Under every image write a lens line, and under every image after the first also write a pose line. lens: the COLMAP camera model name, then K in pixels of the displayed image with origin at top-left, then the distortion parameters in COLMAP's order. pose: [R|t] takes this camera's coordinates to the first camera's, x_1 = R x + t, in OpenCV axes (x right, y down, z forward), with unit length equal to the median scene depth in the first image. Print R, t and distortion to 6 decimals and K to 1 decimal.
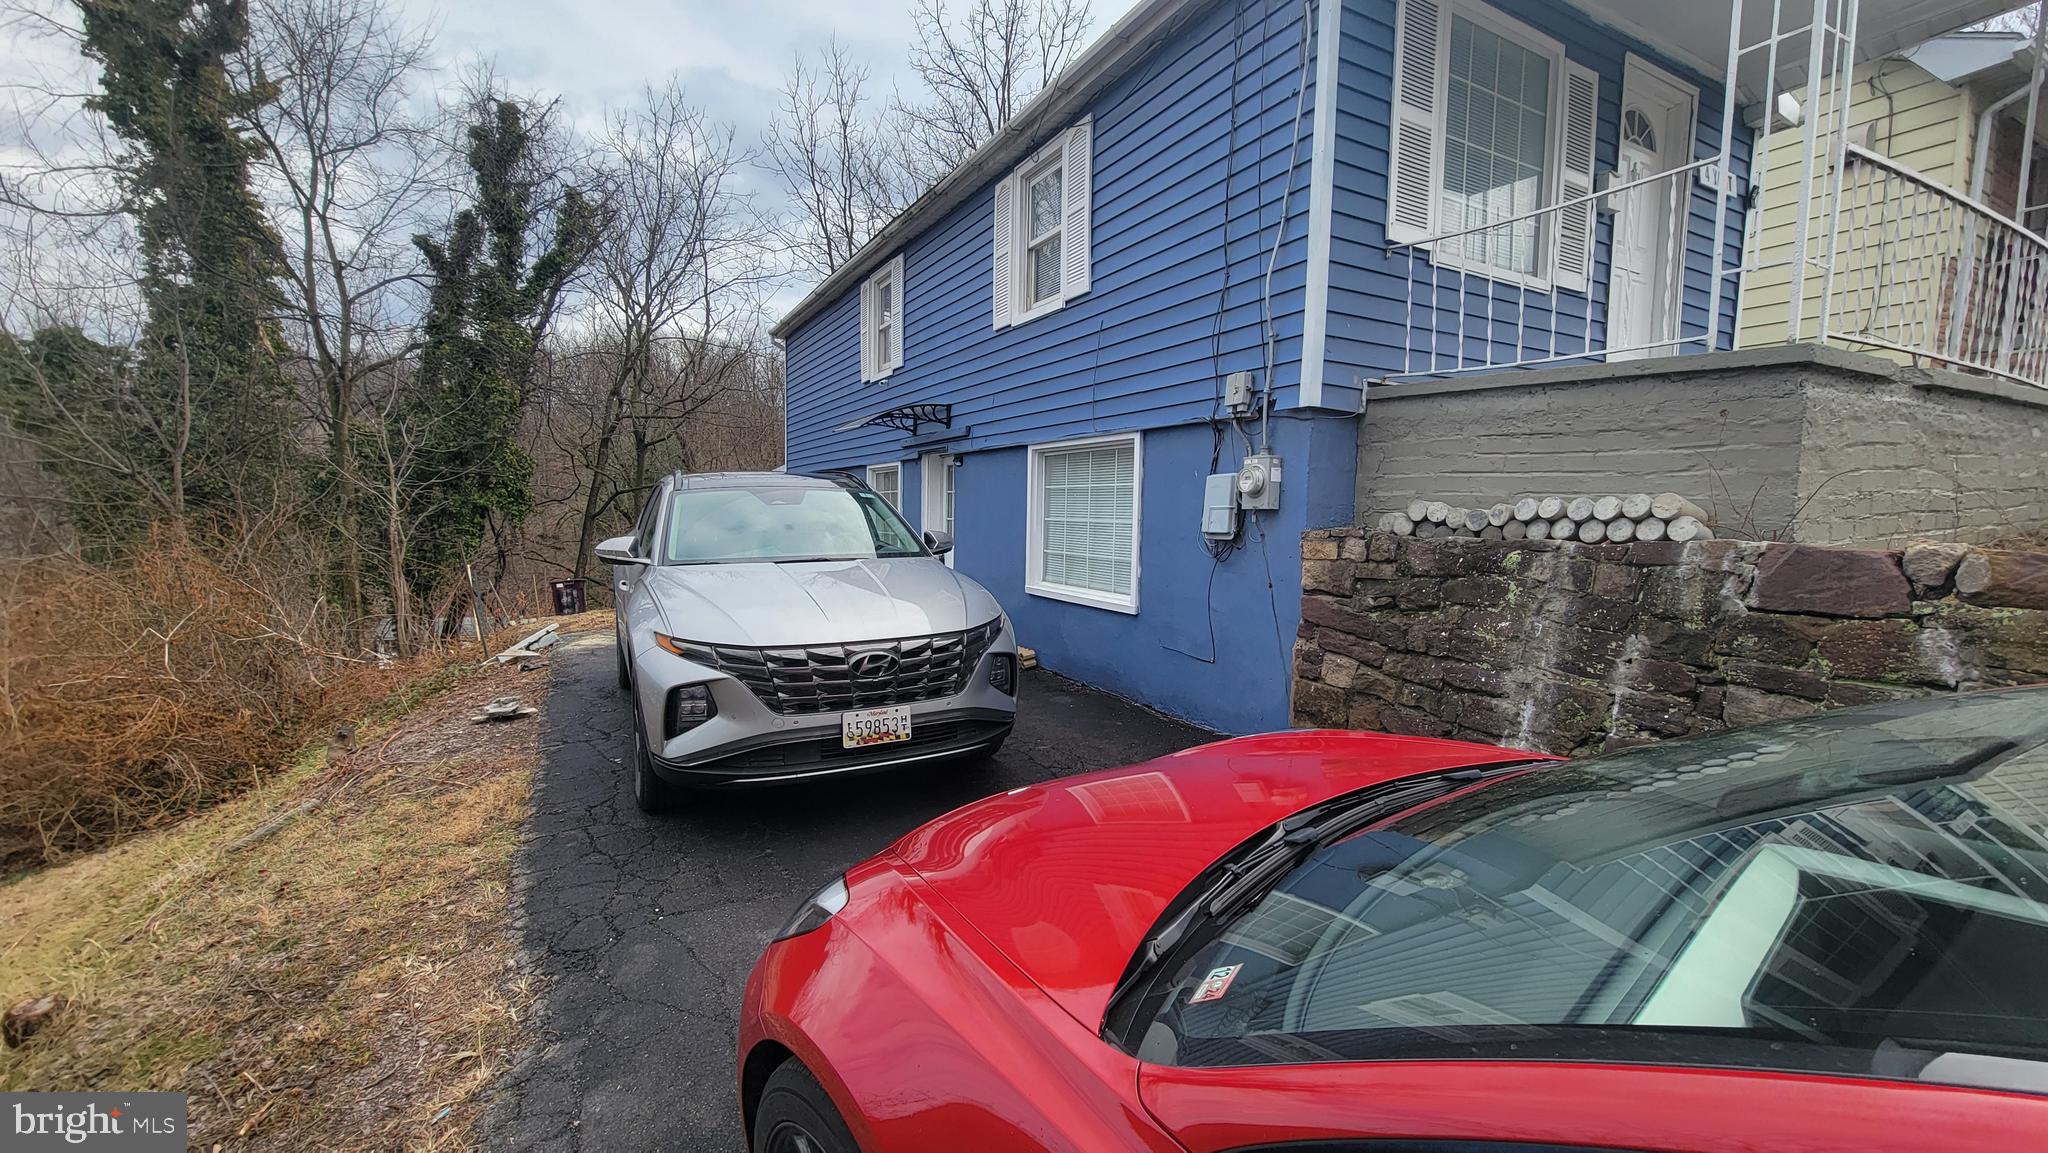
lens RADIAL K [[835.9, 0, 1028.9], [0, 835.9, 580.9], [0, 0, 1]] dist [-0.004625, 0.000844]
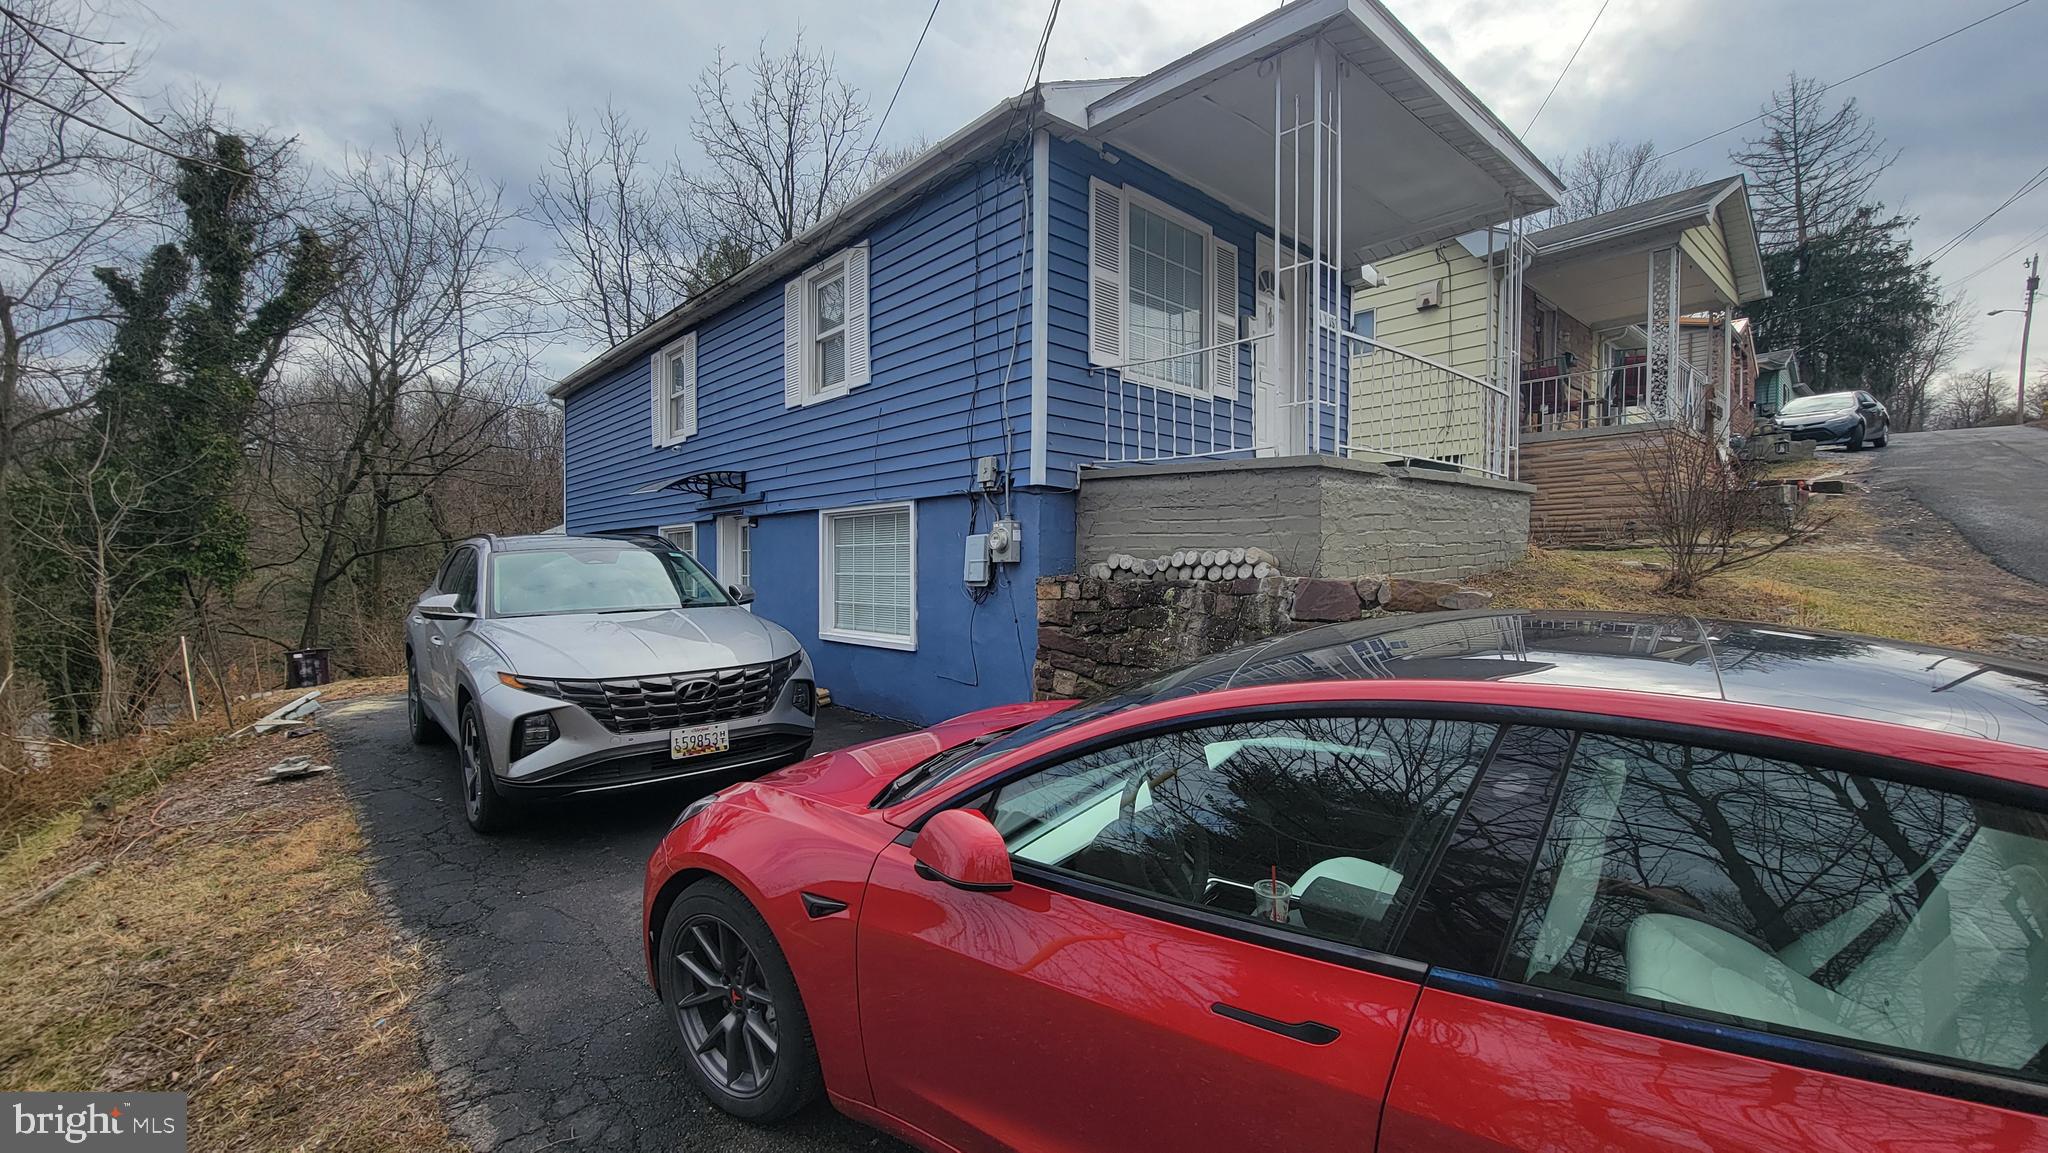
lens RADIAL K [[835.9, 0, 1028.9], [0, 835.9, 580.9], [0, 0, 1]] dist [-0.004625, 0.000844]
pose [[0.969653, -0.019155, 0.243734, -0.004365], [0.035454, 0.997405, -0.062665, 0.023596], [-0.241901, 0.069405, 0.967815, -0.237991]]
